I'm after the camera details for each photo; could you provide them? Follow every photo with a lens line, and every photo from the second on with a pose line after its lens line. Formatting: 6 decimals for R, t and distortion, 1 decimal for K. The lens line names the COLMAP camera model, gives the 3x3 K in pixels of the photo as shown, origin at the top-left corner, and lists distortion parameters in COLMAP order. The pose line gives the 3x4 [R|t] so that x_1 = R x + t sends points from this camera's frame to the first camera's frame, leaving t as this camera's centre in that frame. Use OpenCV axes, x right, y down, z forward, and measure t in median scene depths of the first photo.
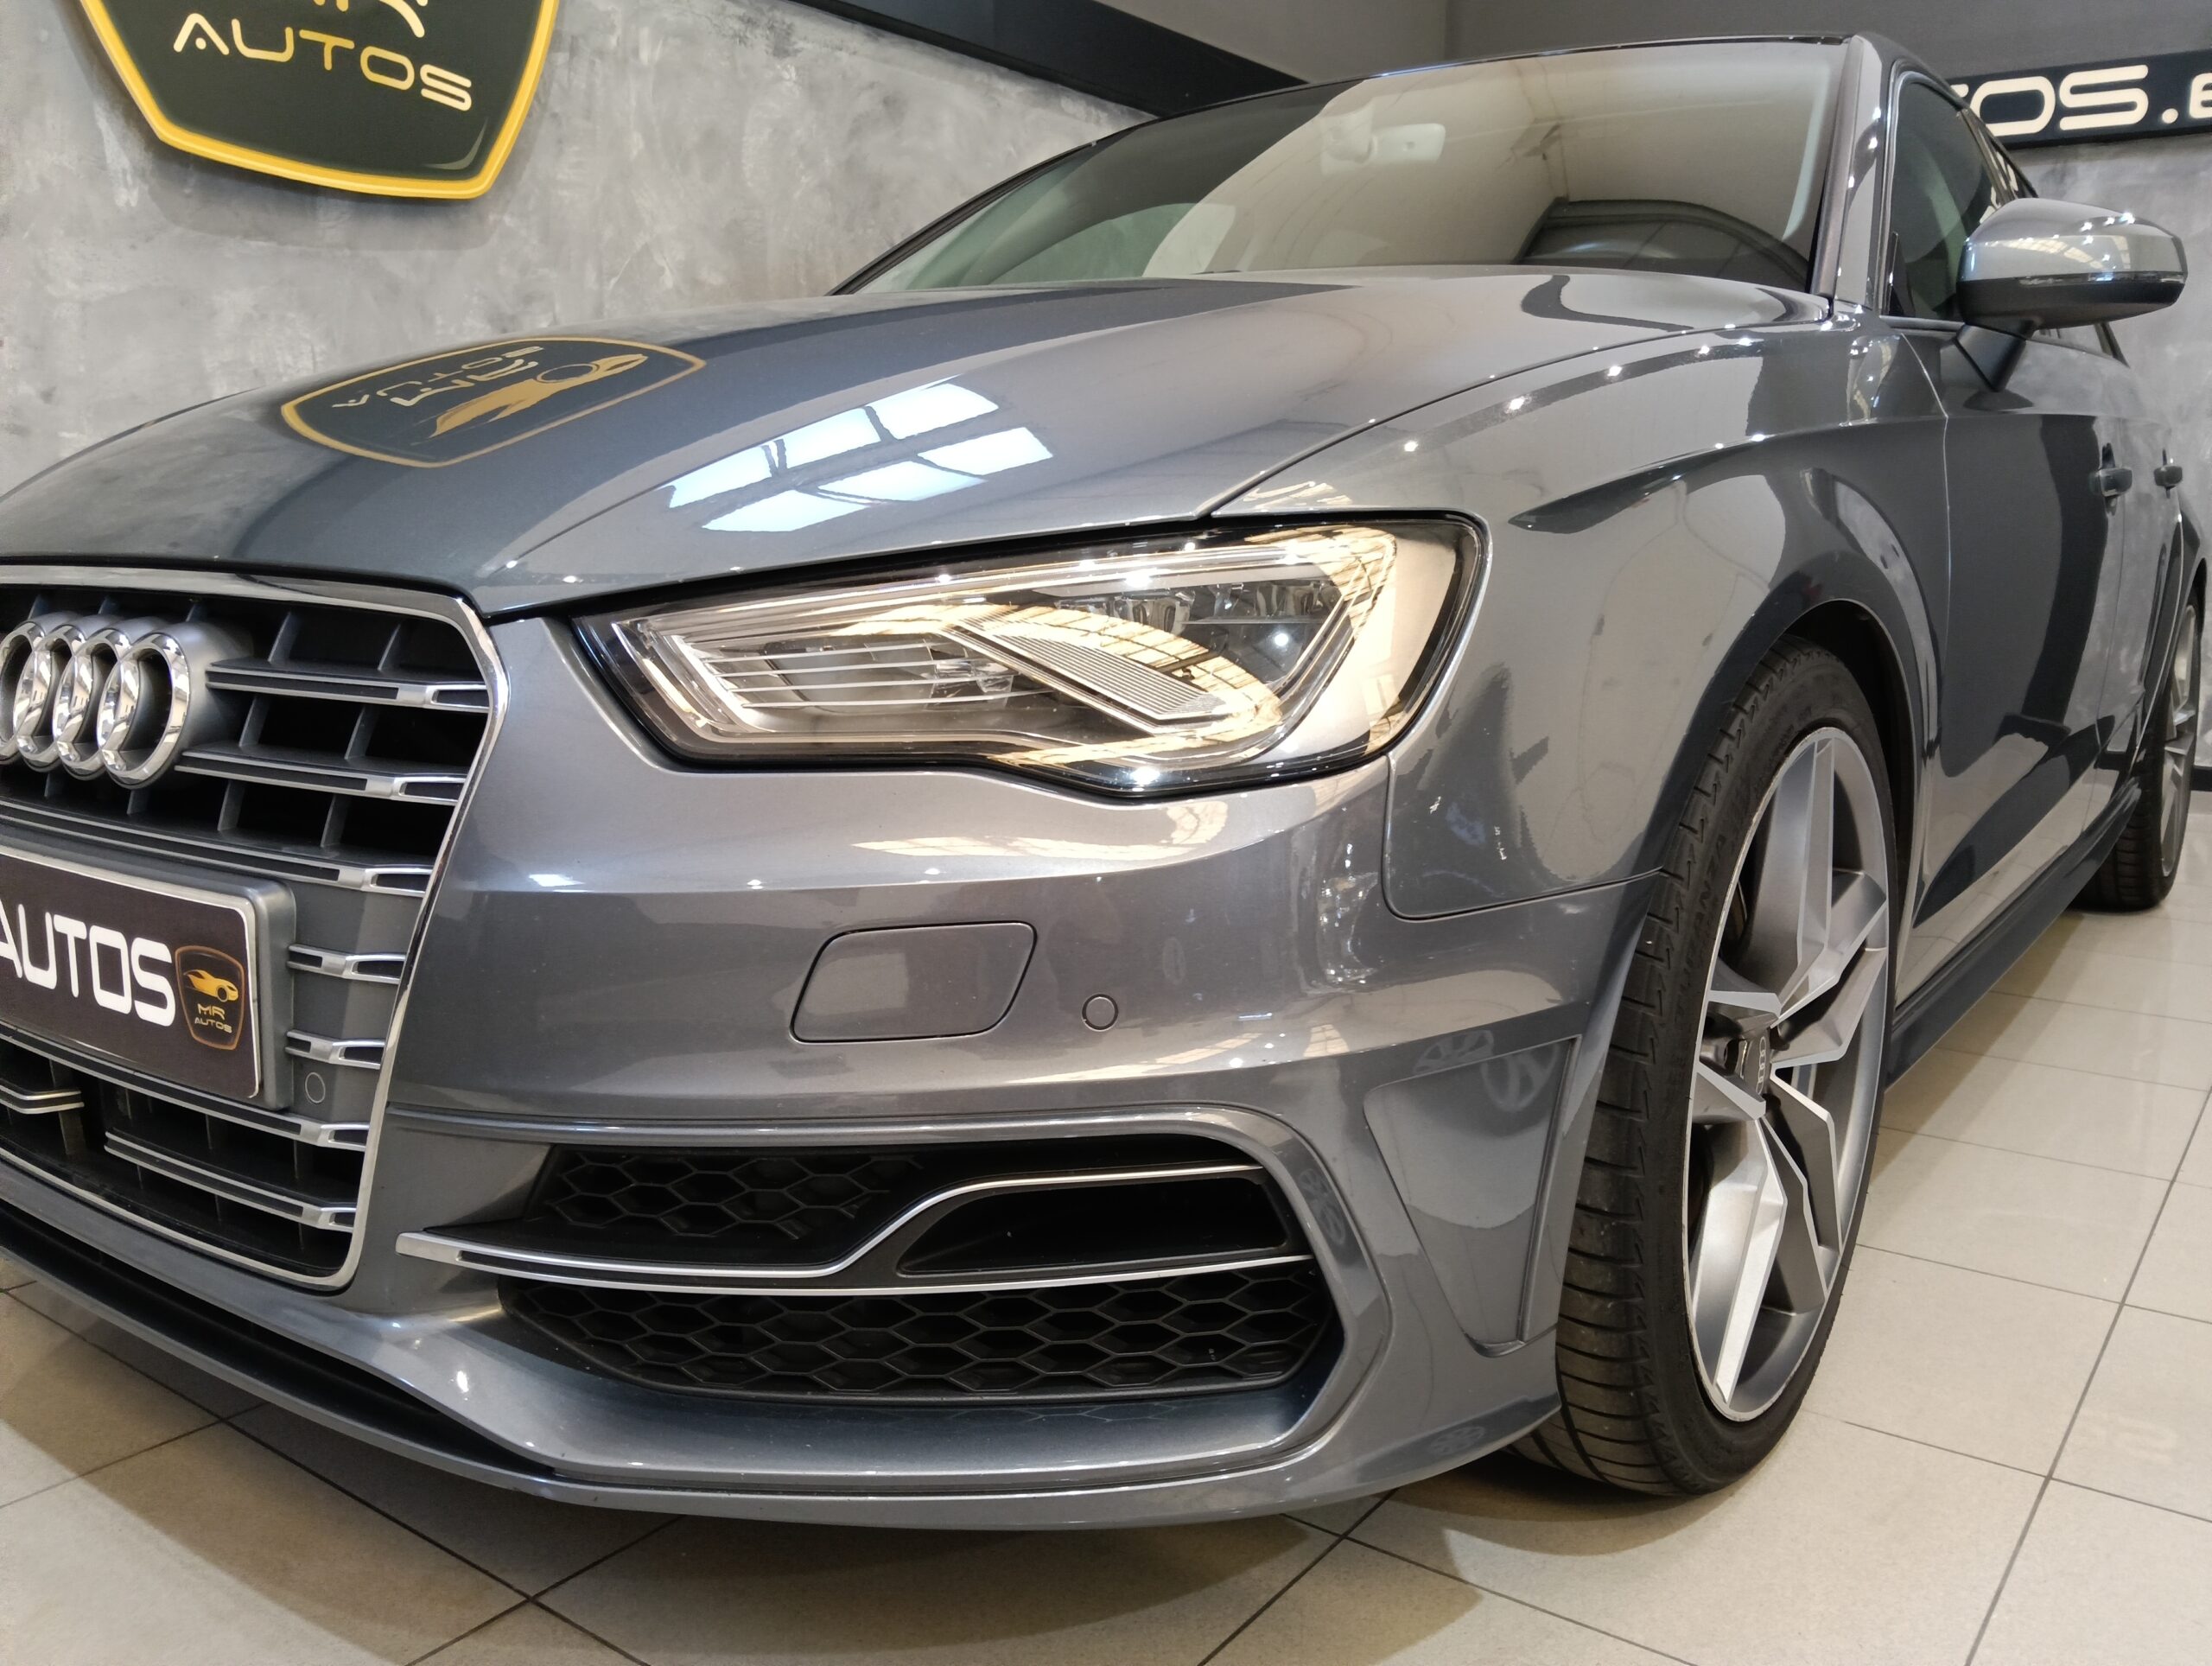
lens RADIAL K [[1852.7, 0, 1106.0], [0, 1852.7, 833.0], [0, 0, 1]] dist [-0.058657, 0.002485]
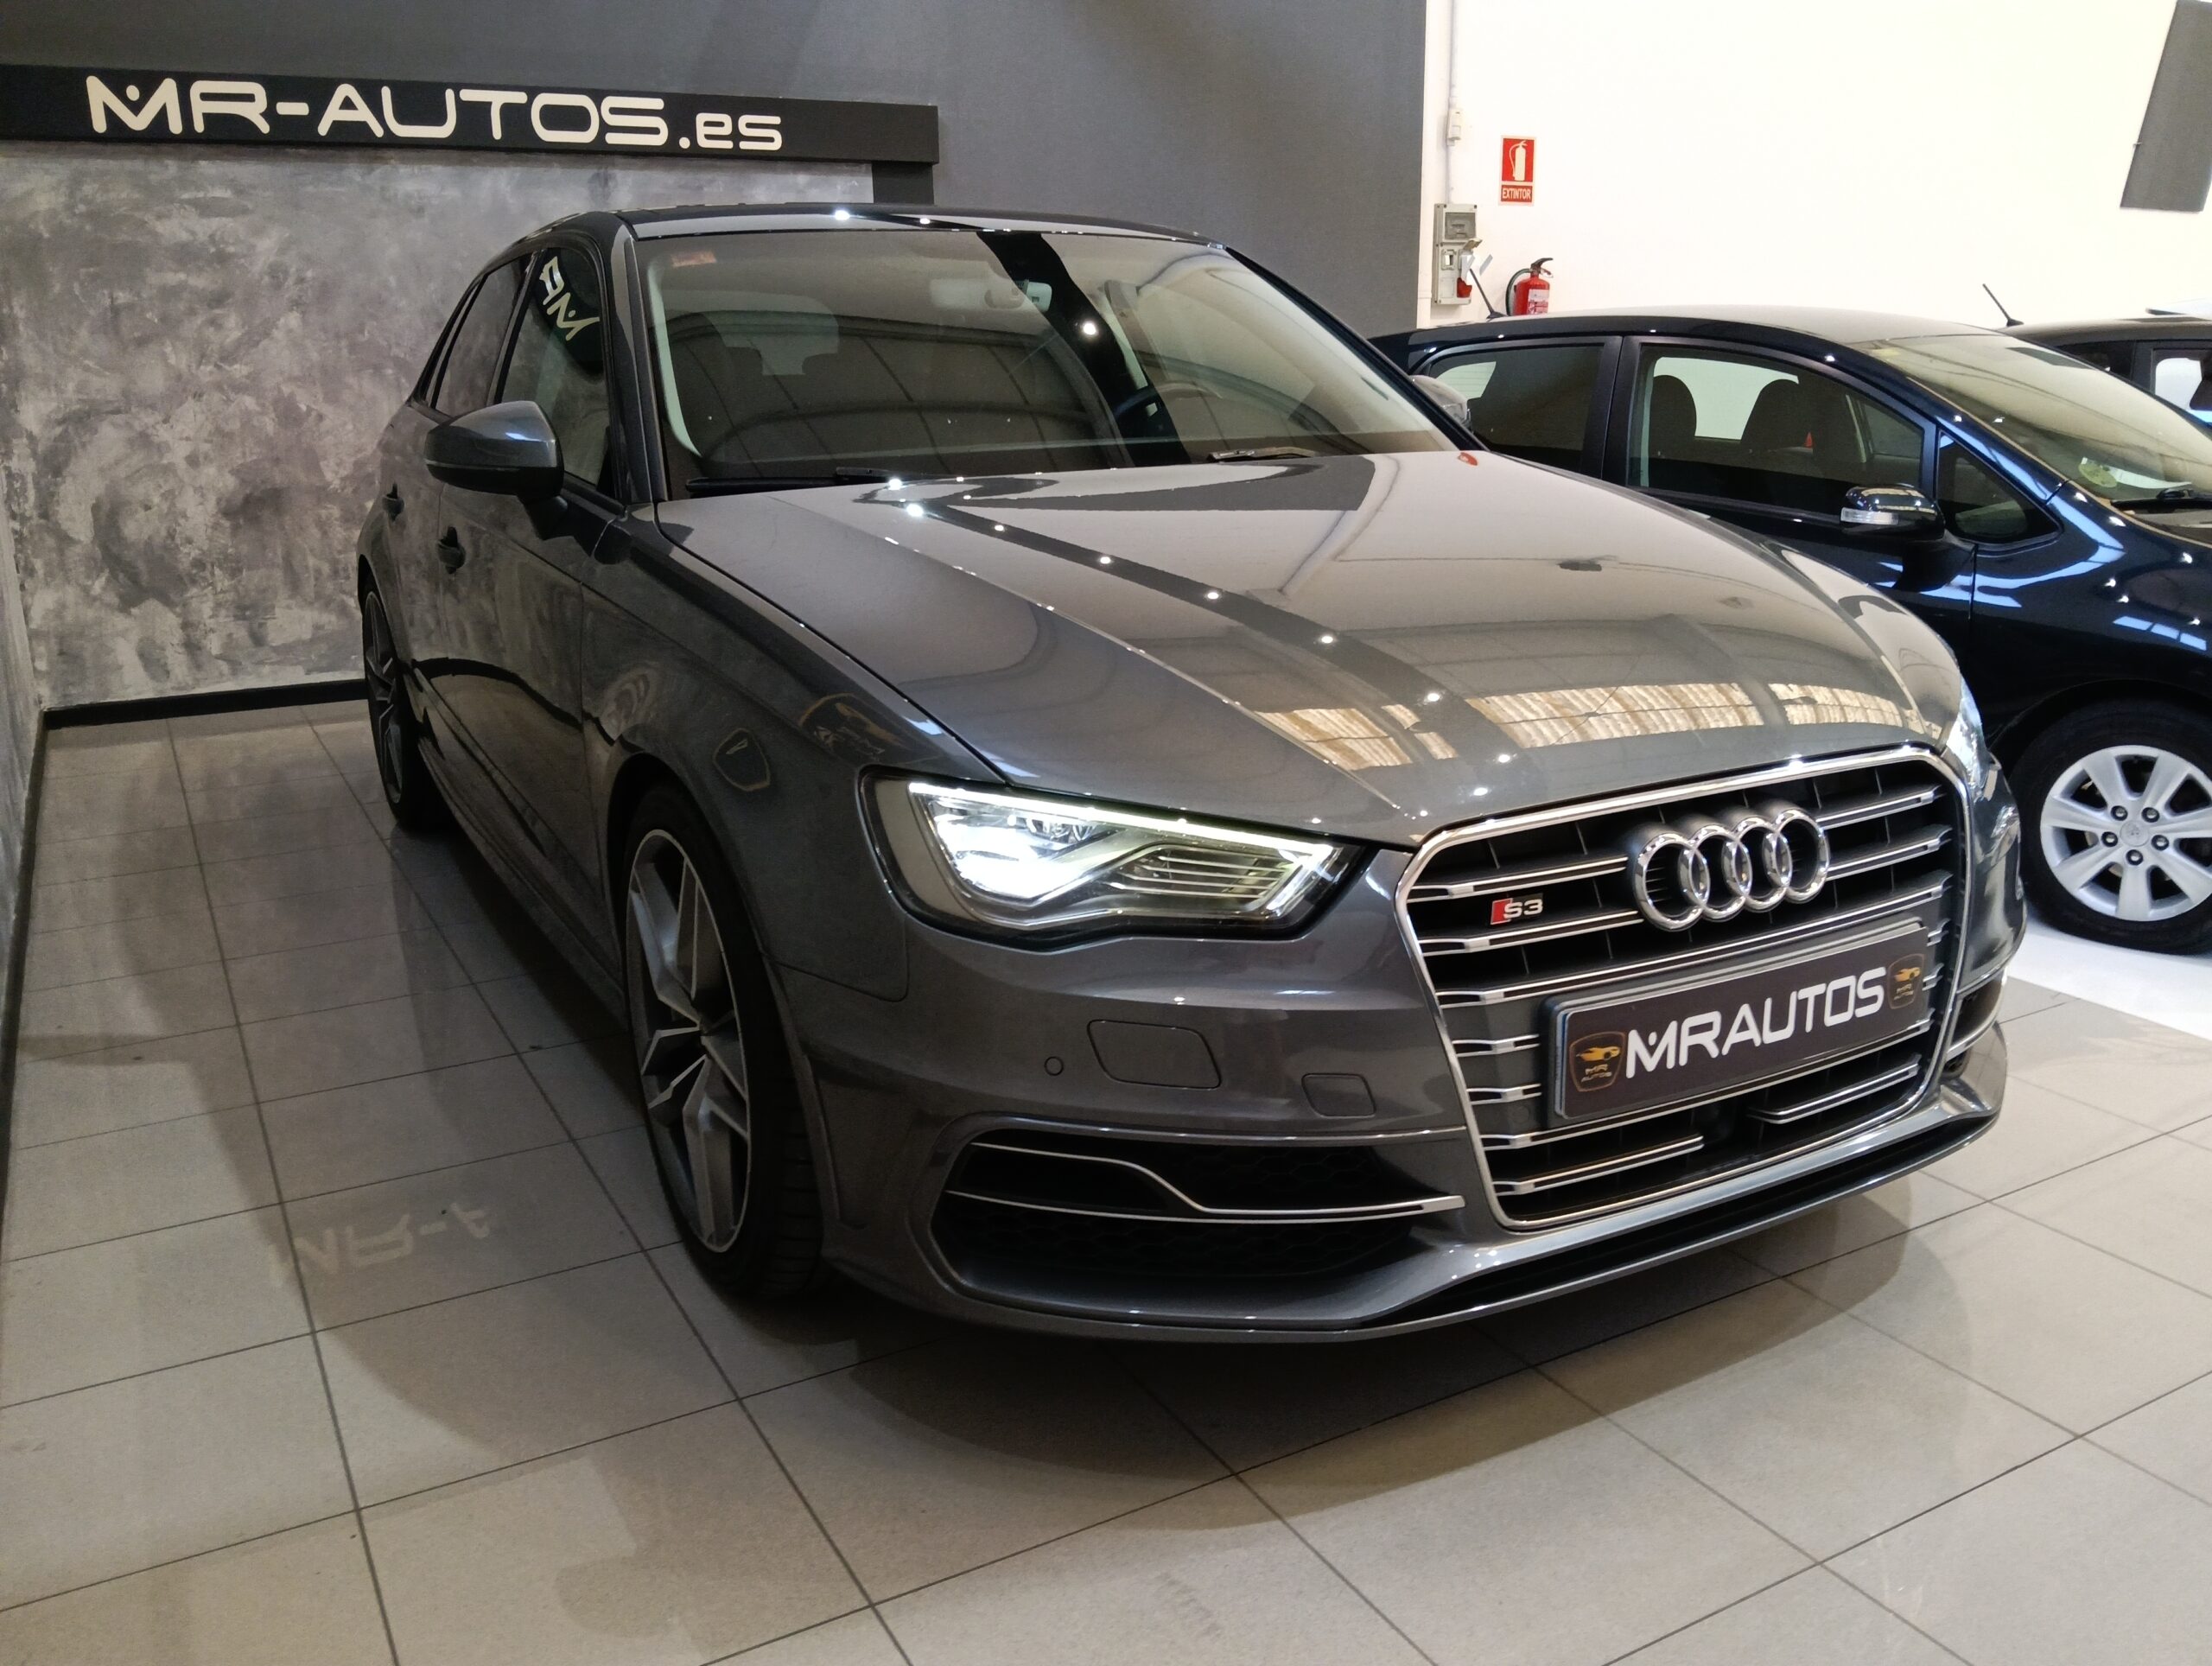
lens RADIAL K [[1829.0, 0, 1106.0], [0, 1829.0, 833.0], [0, 0, 1]] dist [-0.031335, 0.002182]
pose [[0.409366, -0.245798, 0.878637, -0.908255], [0.164841, 0.967104, 0.193746, -0.208937], [-0.897356, 0.065522, 0.436417, 0.333733]]
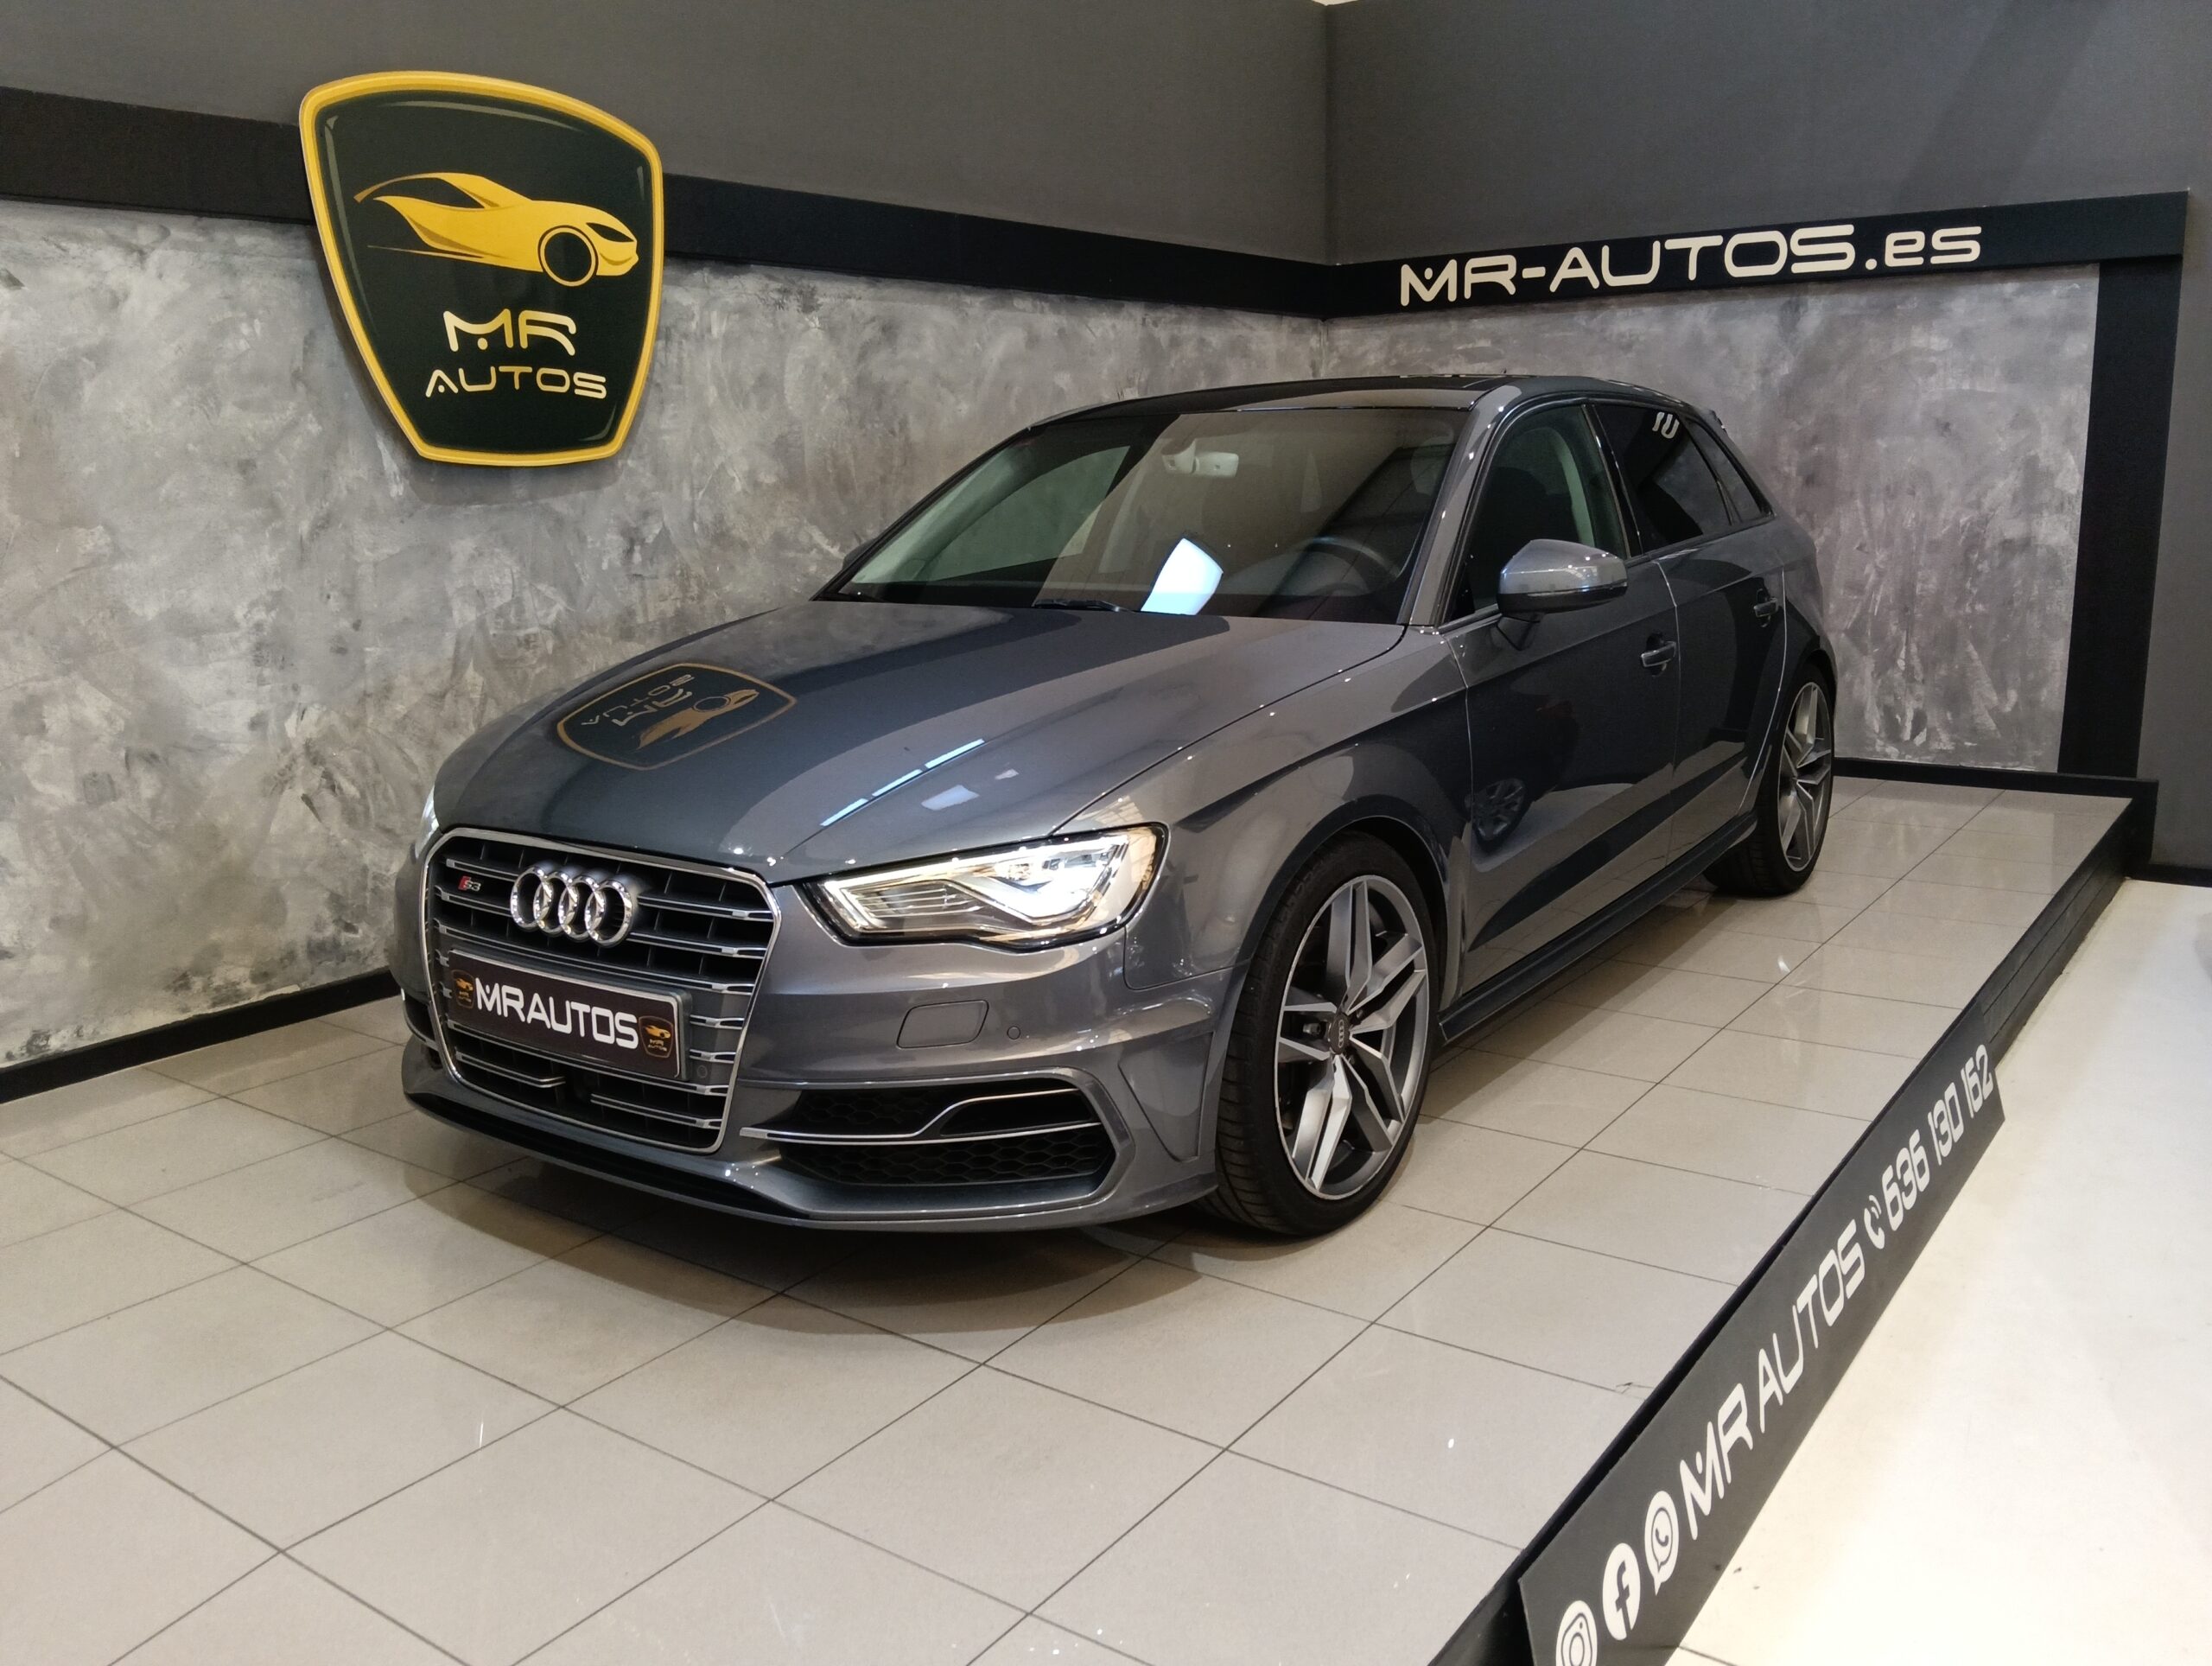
lens RADIAL K [[1852.7, 0, 1106.0], [0, 1852.7, 833.0], [0, 0, 1]] dist [-0.058657, 0.002485]
pose [[0.999337, -0.036370, -0.001633, 0.047887], [0.036405, 0.998765, 0.033804, -0.090662], [0.000402, -0.033841, 0.999427, -0.543592]]
